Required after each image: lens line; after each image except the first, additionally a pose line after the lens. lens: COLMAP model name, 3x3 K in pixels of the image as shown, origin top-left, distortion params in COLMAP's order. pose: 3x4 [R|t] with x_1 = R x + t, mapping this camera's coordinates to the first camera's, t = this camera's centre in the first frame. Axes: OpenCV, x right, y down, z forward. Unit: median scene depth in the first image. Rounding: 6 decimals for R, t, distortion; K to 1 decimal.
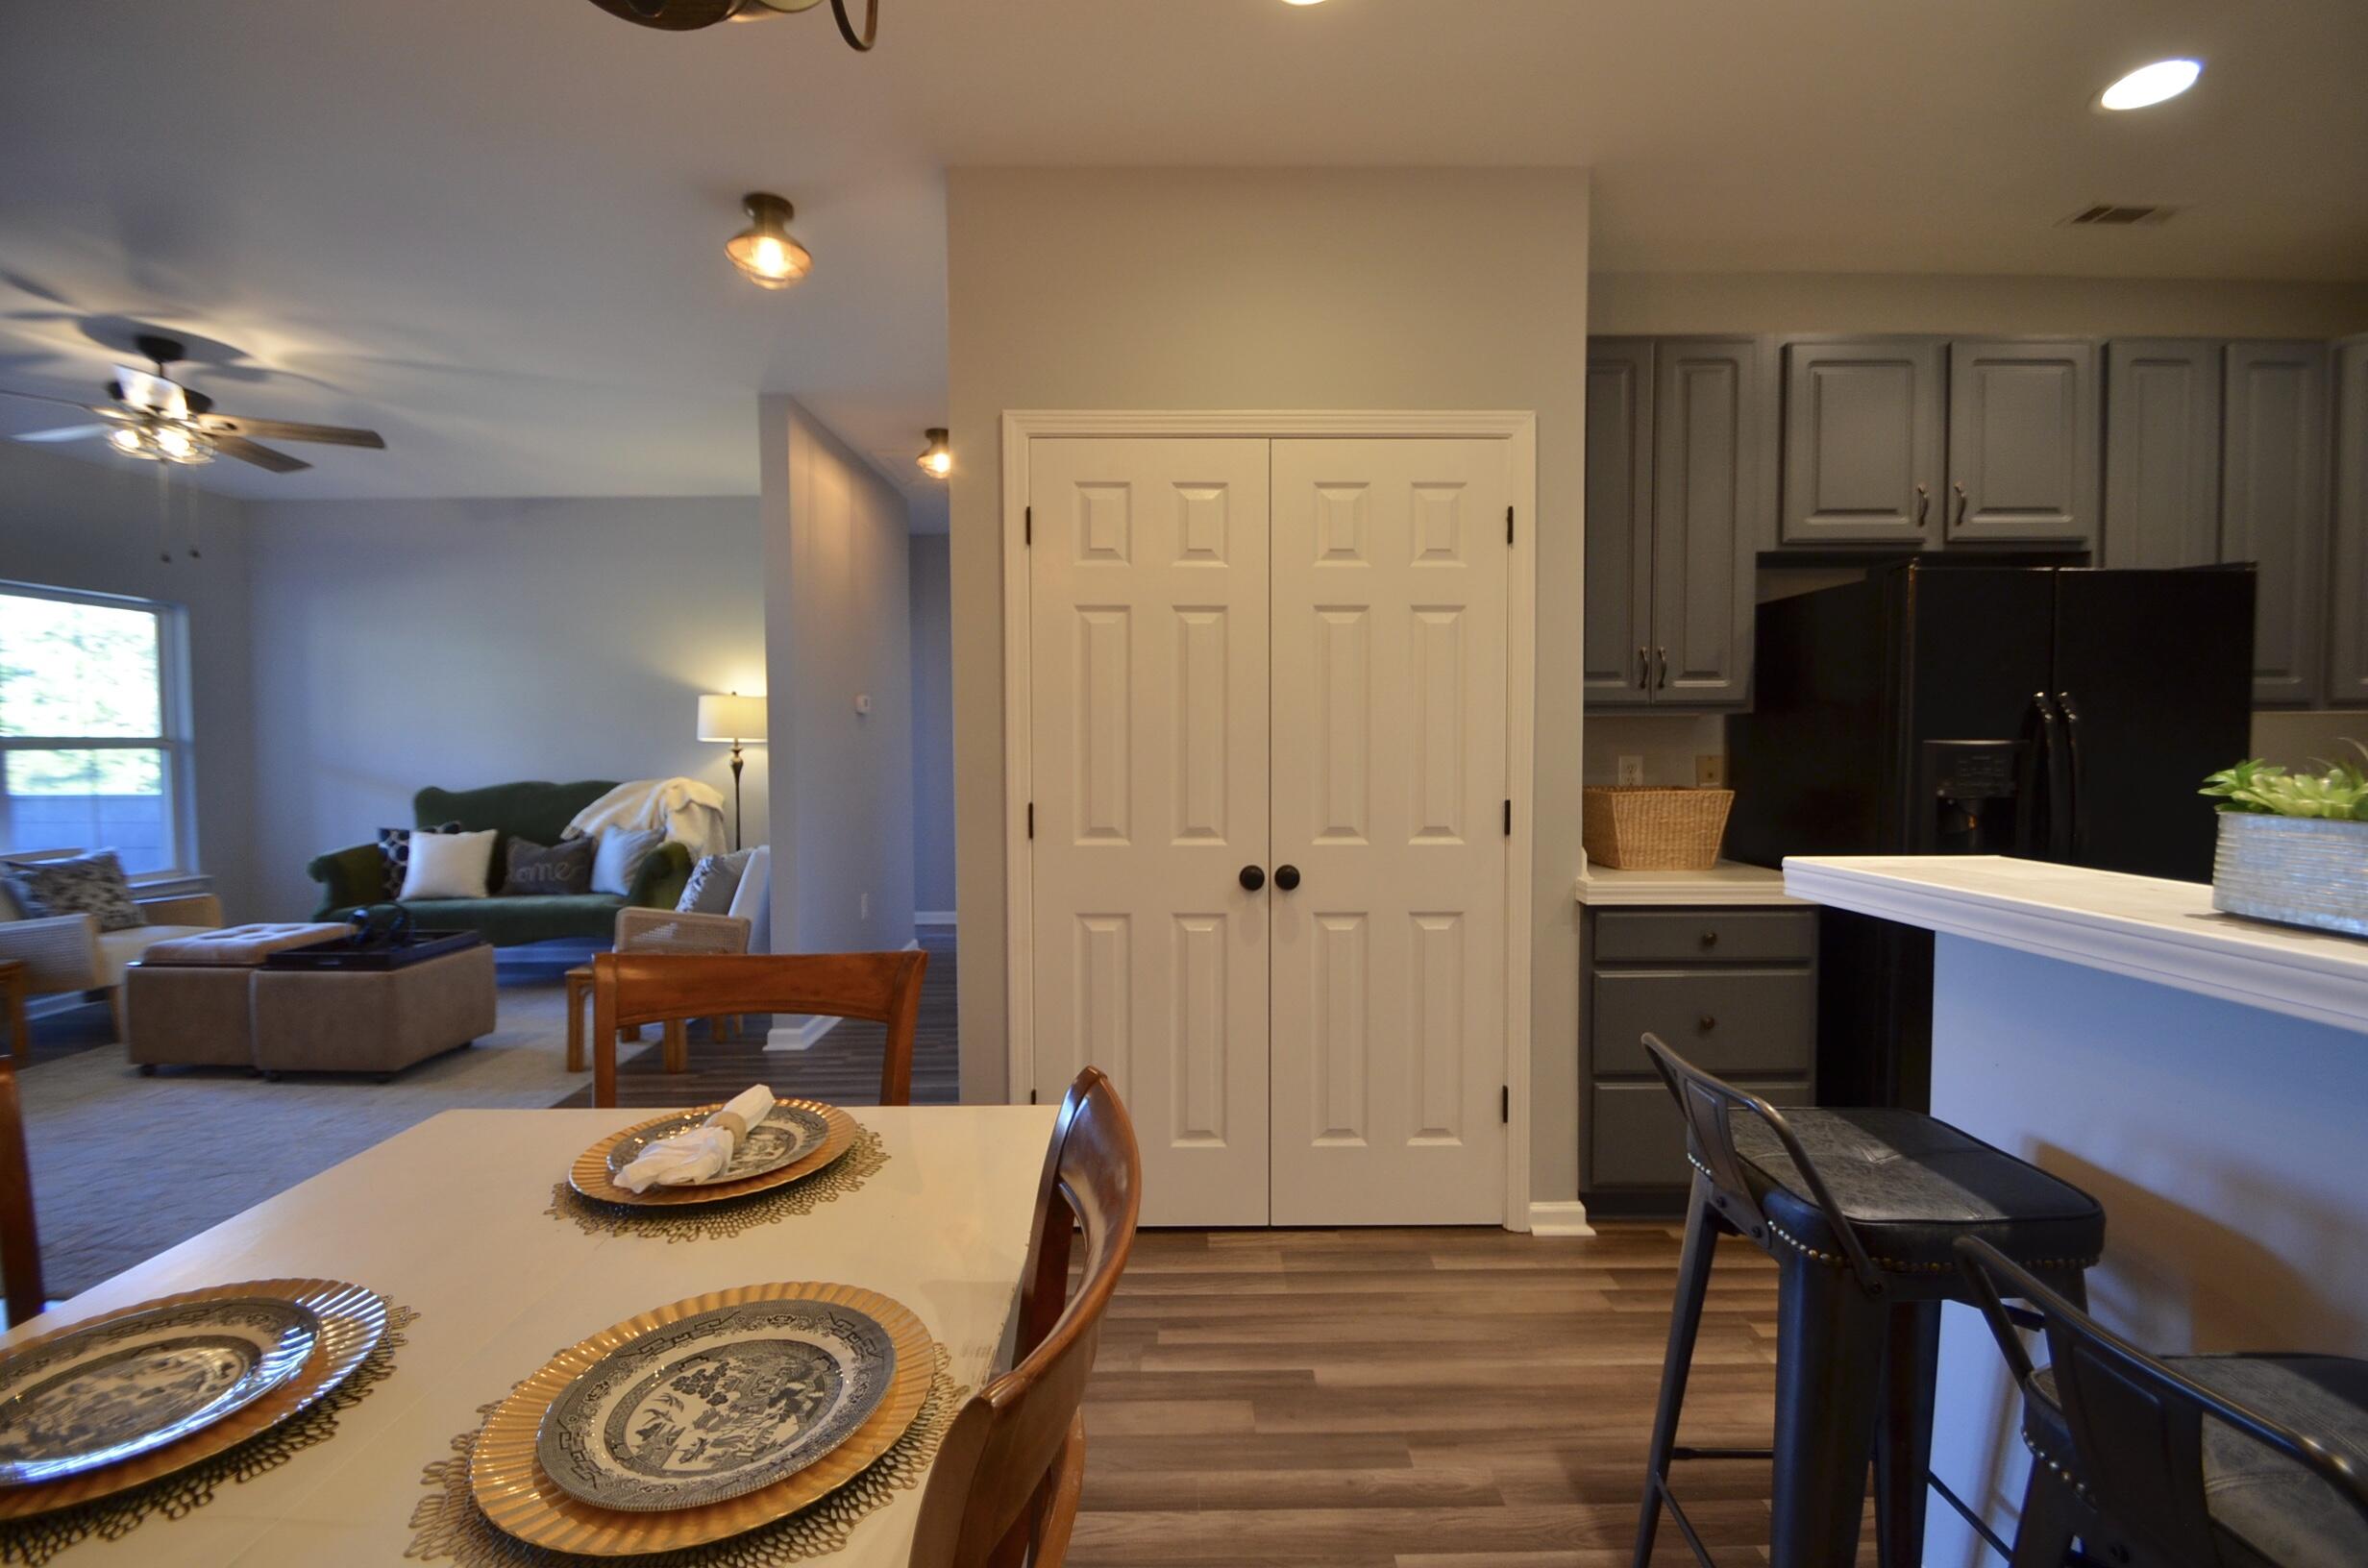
lens RADIAL K [[1030.8, 0, 1185.0], [0, 1030.8, 778.3], [0, 0, 1]] dist [0.001975, -0.010398]
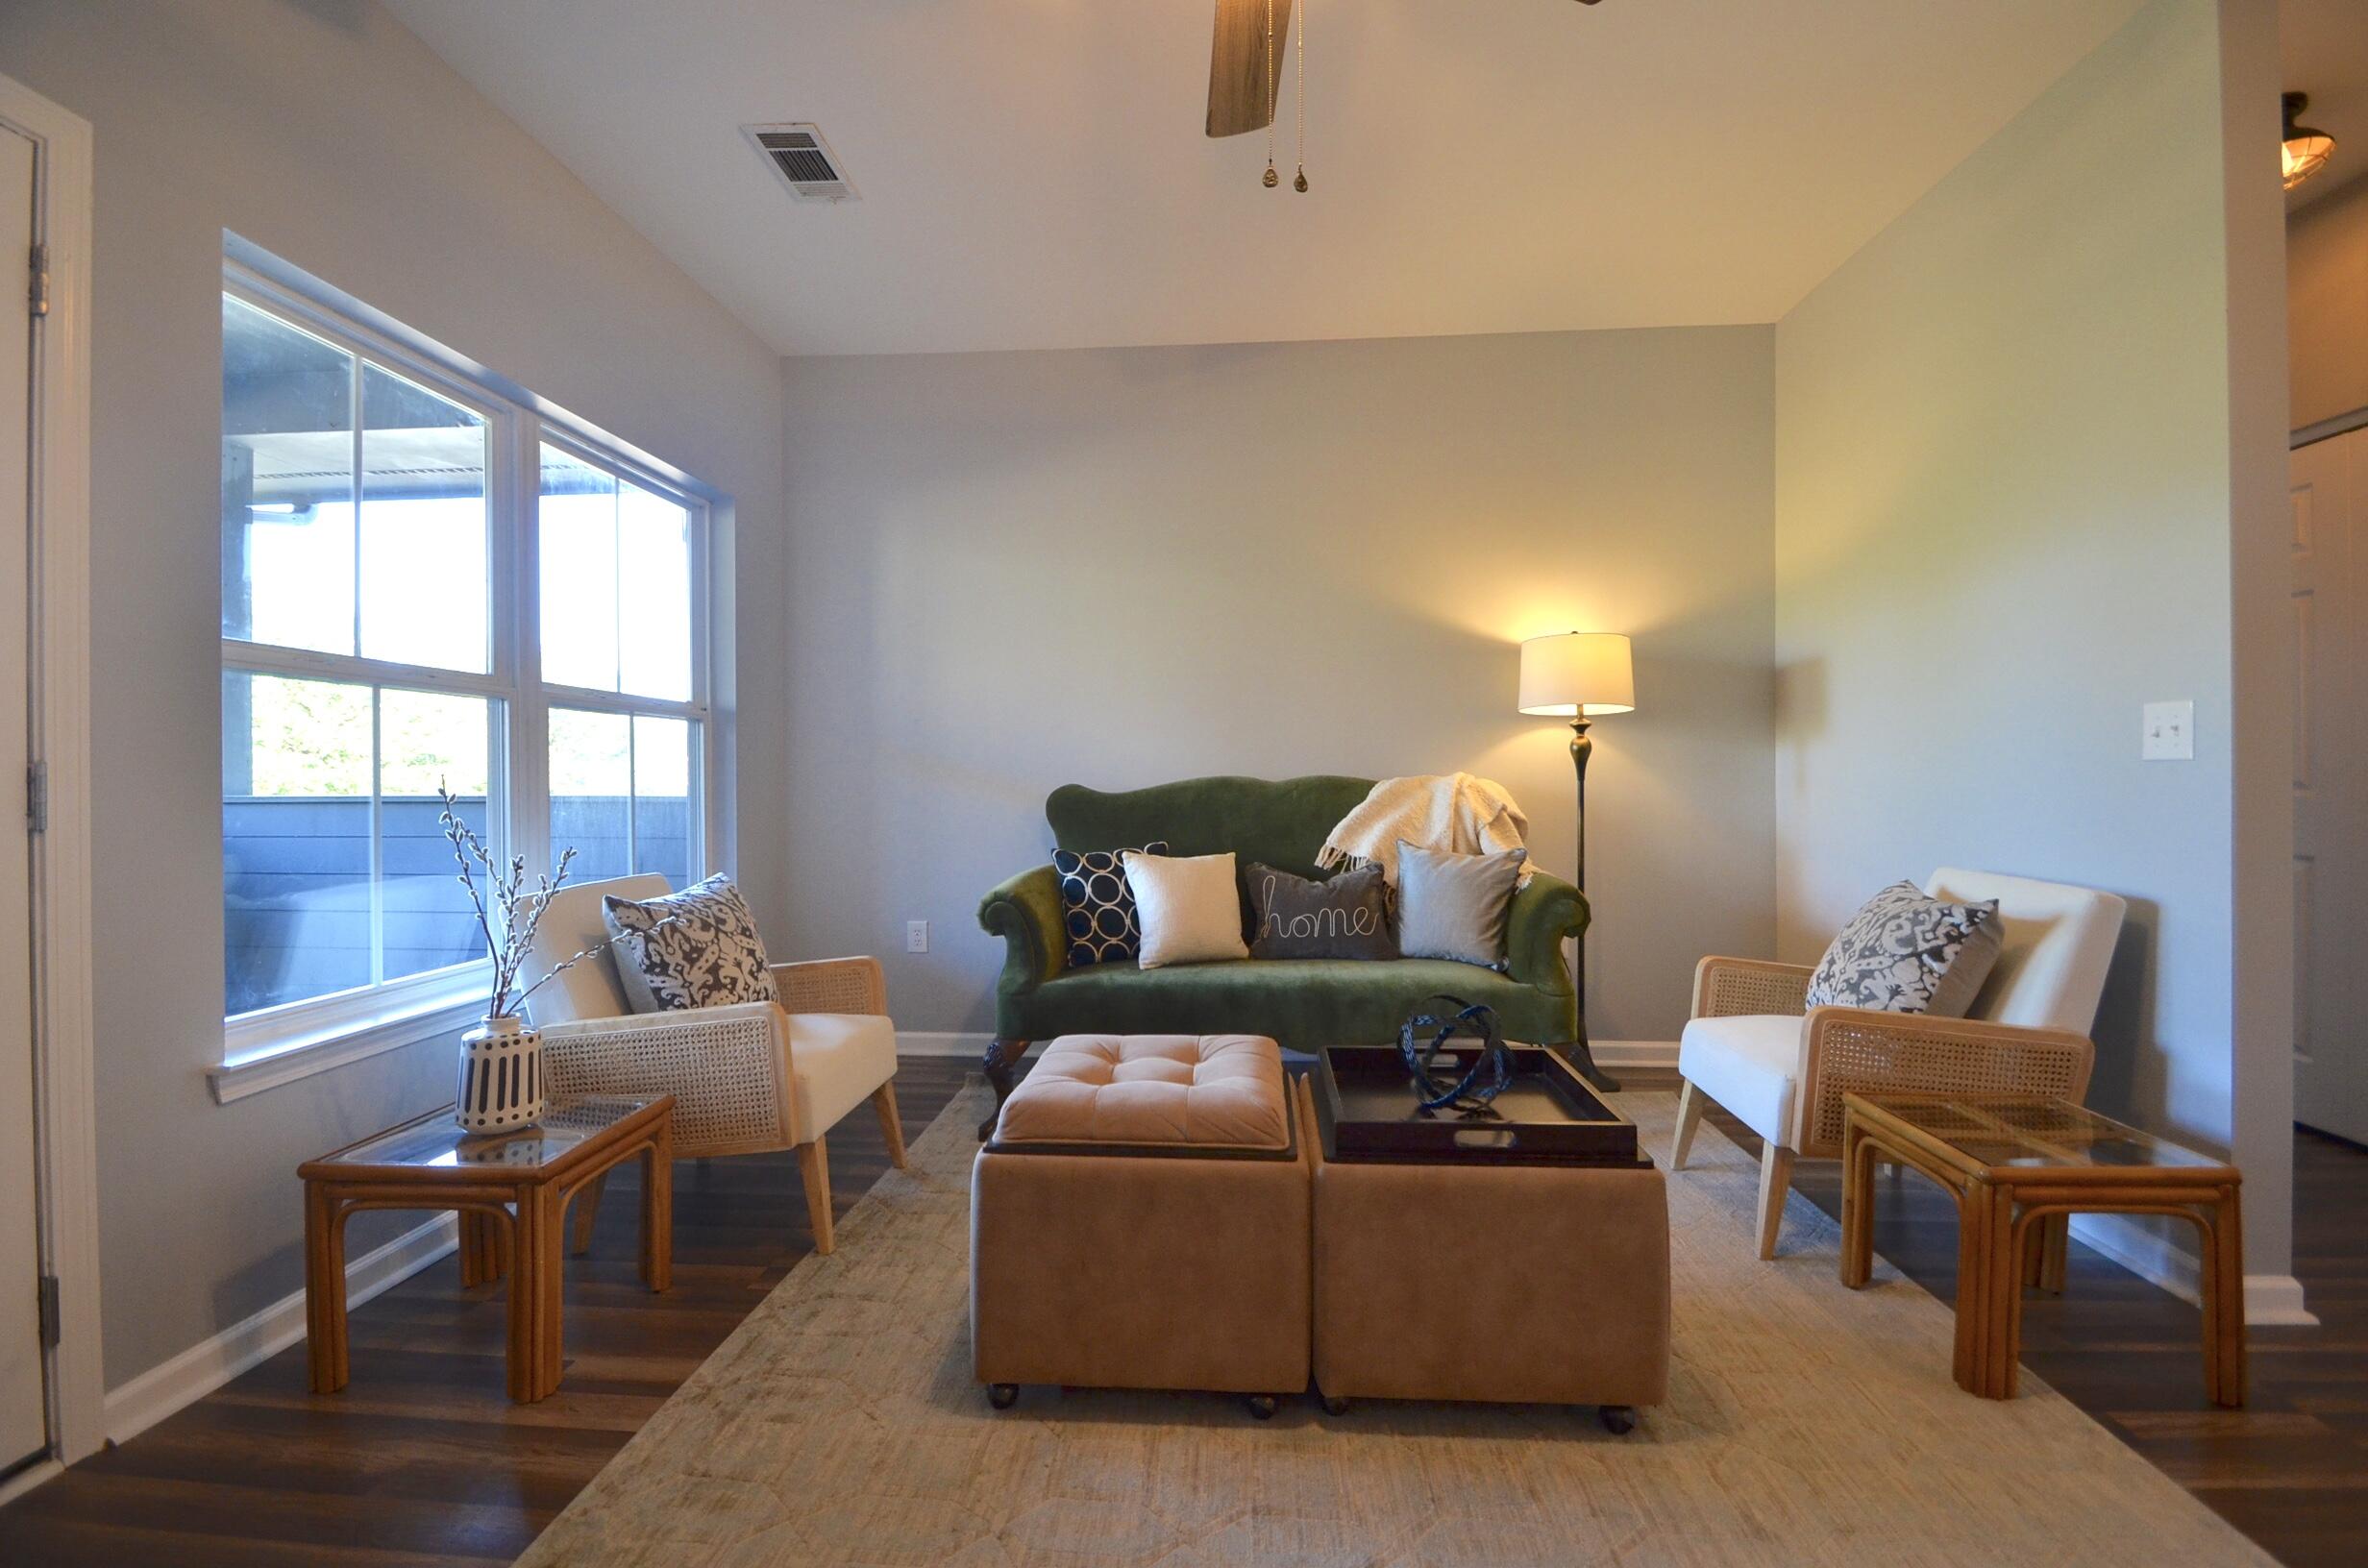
lens RADIAL K [[1030.8, 0, 1188.5], [0, 1030.8, 773.7], [0, 0, 1]] dist [0.001975, -0.010398]
pose [[0.997069, 0.003335, -0.076431, -1.314020], [-0.006444, 0.999160, -0.040467, 0.058051], [0.076232, 0.040841, 0.996253, 0.775651]]
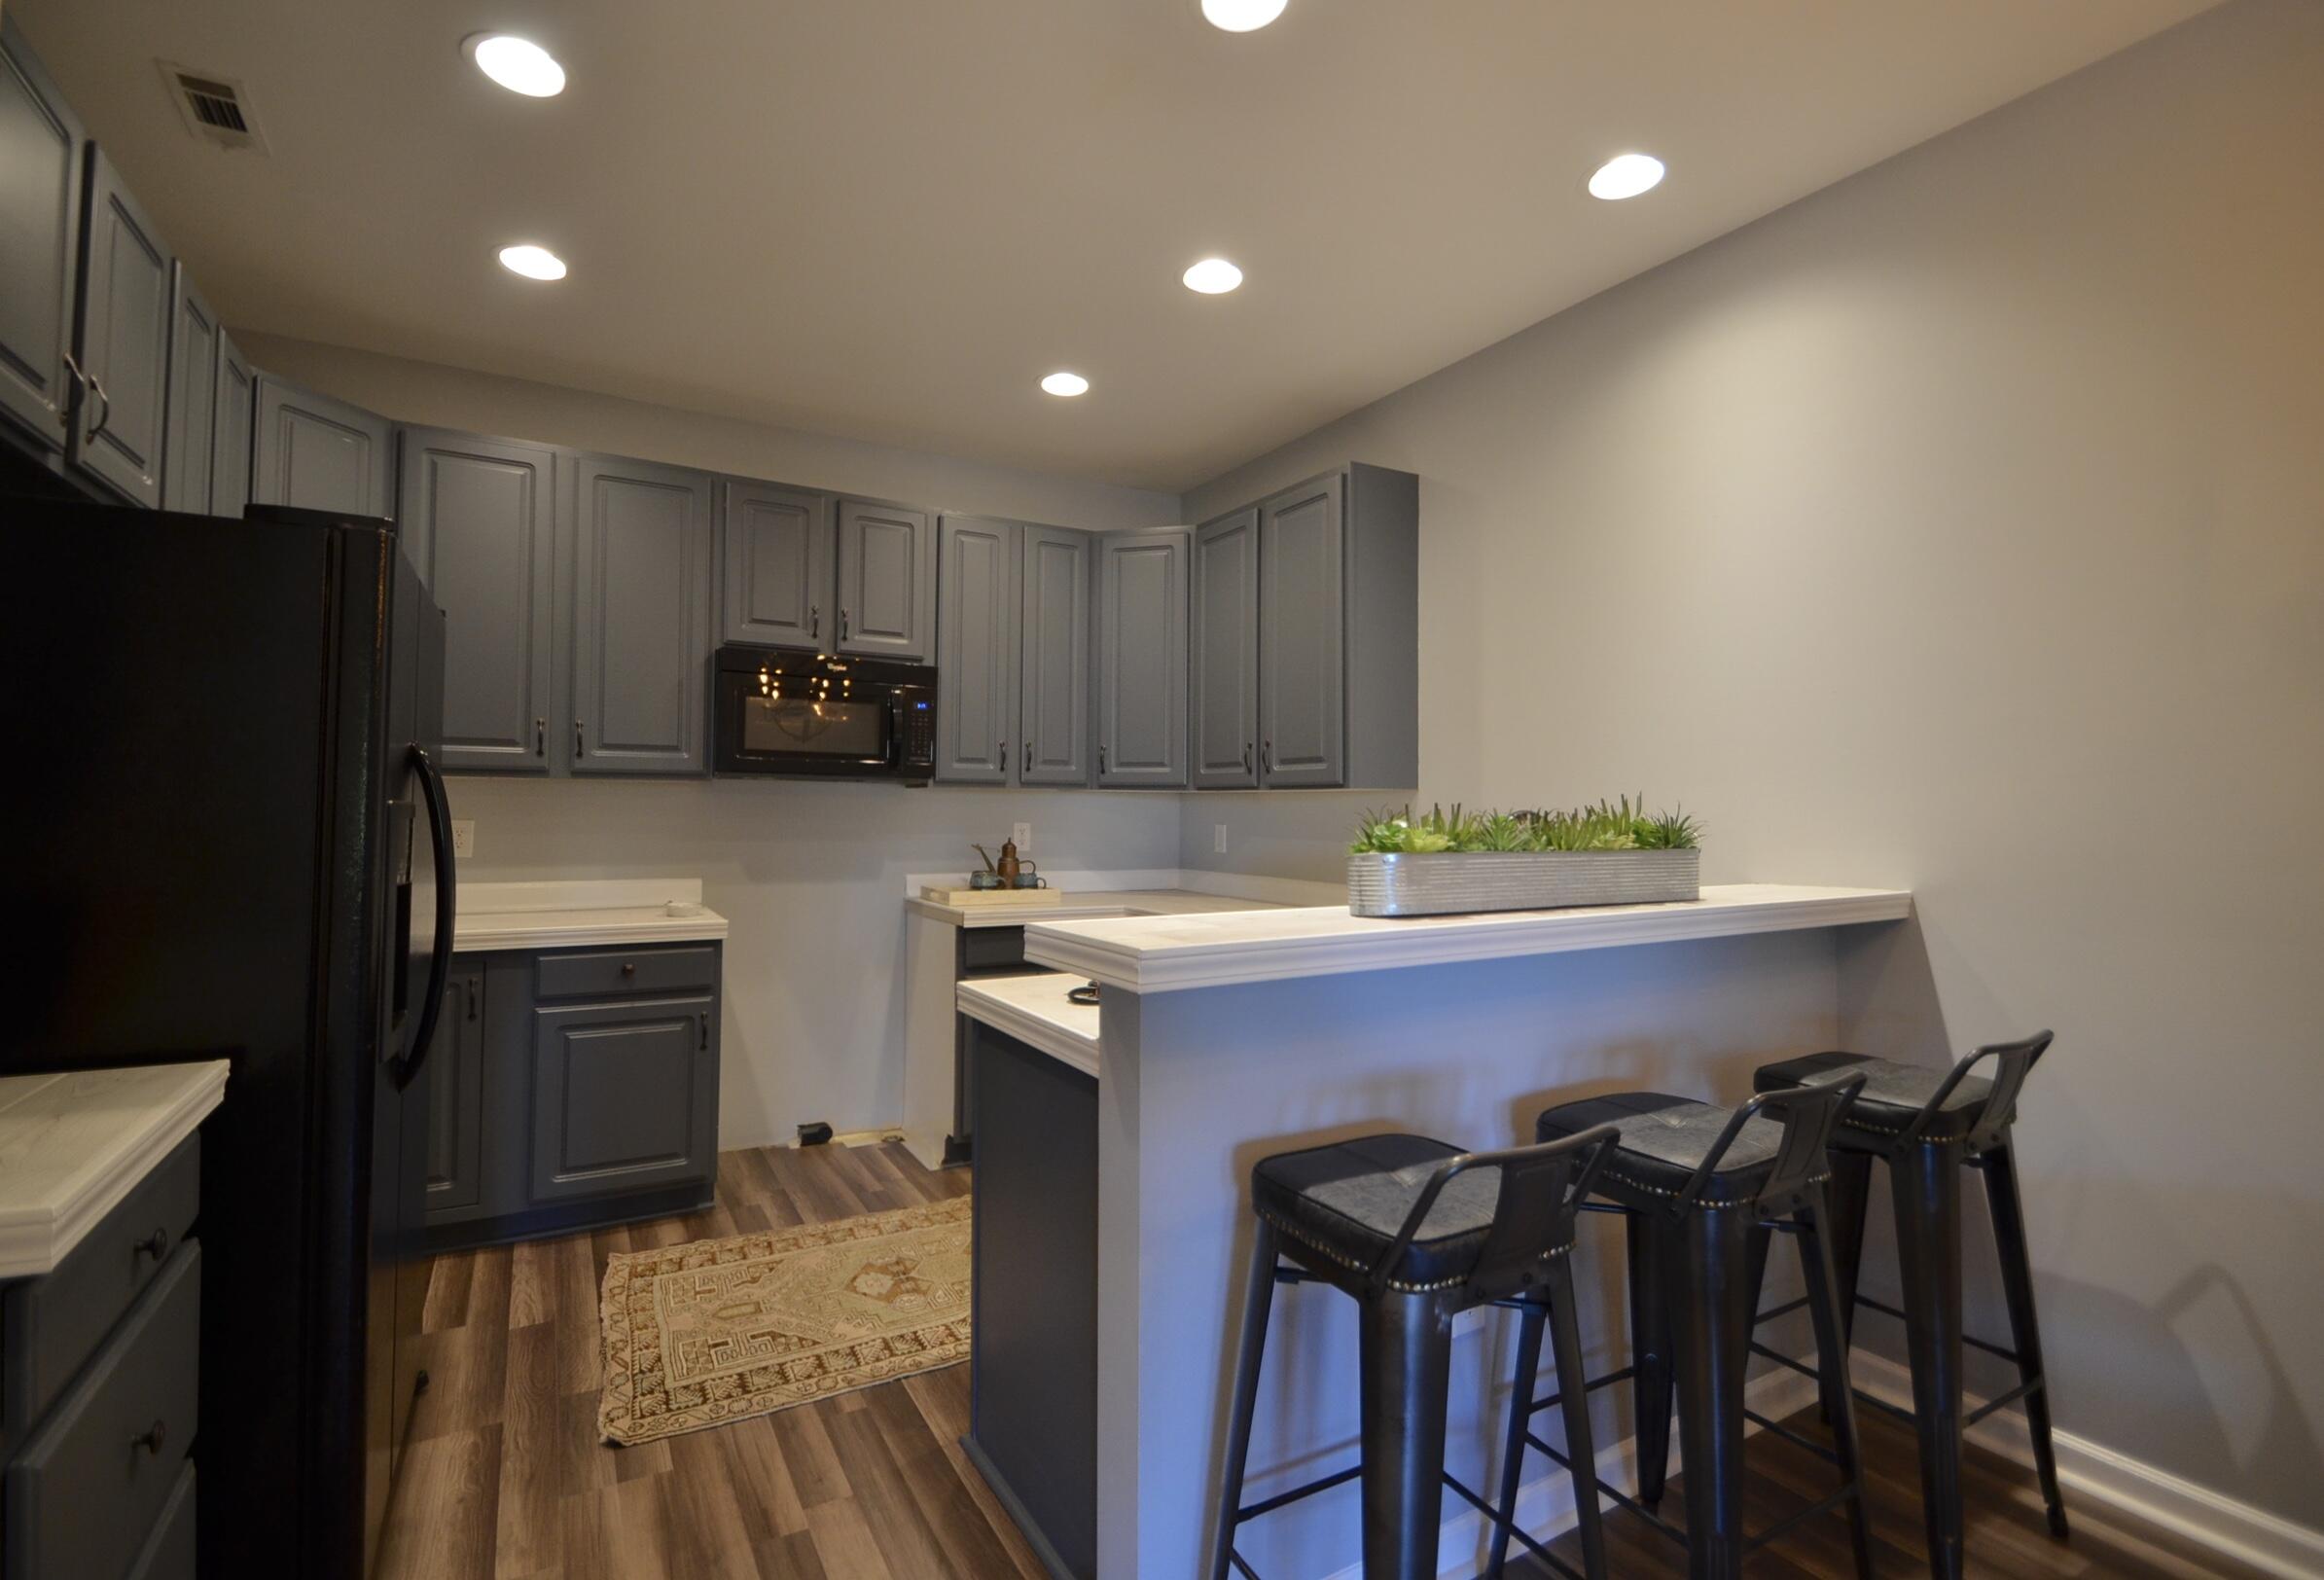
lens RADIAL K [[1062.8, 0, 1142.7], [0, 1062.8, 780.1], [0, 0, 1]] dist [0.004677, -0.006897]
pose [[-0.484383, 0.023054, 0.874552, -0.096736], [0.025813, 0.999594, -0.012053, -0.026450], [-0.874475, 0.016737, -0.484781, 0.791136]]
